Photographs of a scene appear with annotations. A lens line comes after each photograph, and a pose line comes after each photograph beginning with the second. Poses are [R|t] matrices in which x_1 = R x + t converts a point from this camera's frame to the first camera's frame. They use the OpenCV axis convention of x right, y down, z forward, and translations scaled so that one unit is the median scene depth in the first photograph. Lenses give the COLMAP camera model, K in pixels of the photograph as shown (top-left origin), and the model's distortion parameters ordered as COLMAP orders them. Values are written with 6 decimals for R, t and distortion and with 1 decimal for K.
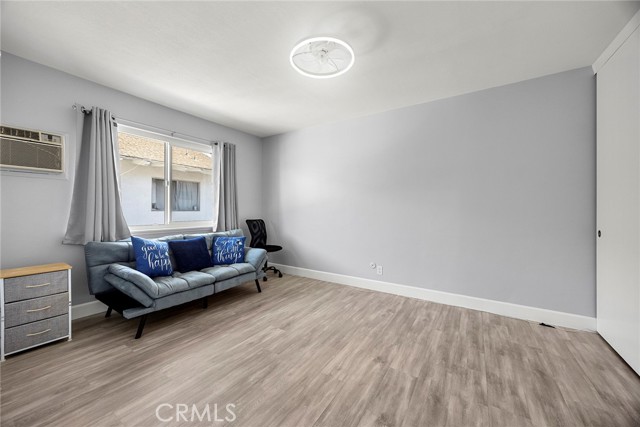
lens RADIAL K [[247.1, 0, 318.7], [0, 247.1, 205.6], [0, 0, 1]] dist [0.000379, -0.000130]
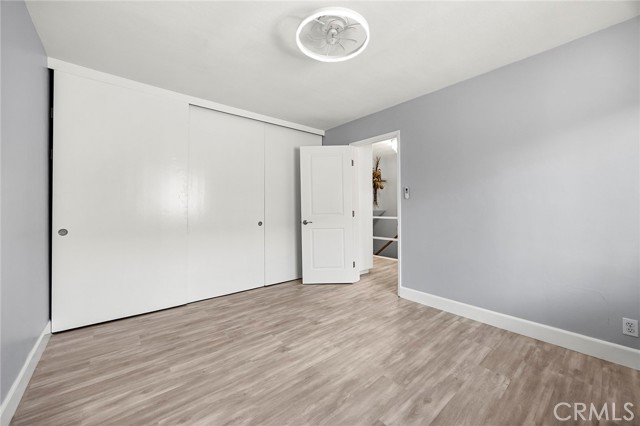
lens RADIAL K [[247.1, 0, 318.7], [0, 247.1, 205.1], [0, 0, 1]] dist [0.000379, -0.000130]
pose [[-0.955594, 0.003024, 0.294672, -0.210308], [-0.003247, 0.999779, -0.020788, 0.020509], [-0.294670, -0.020822, -0.955372, 1.971154]]
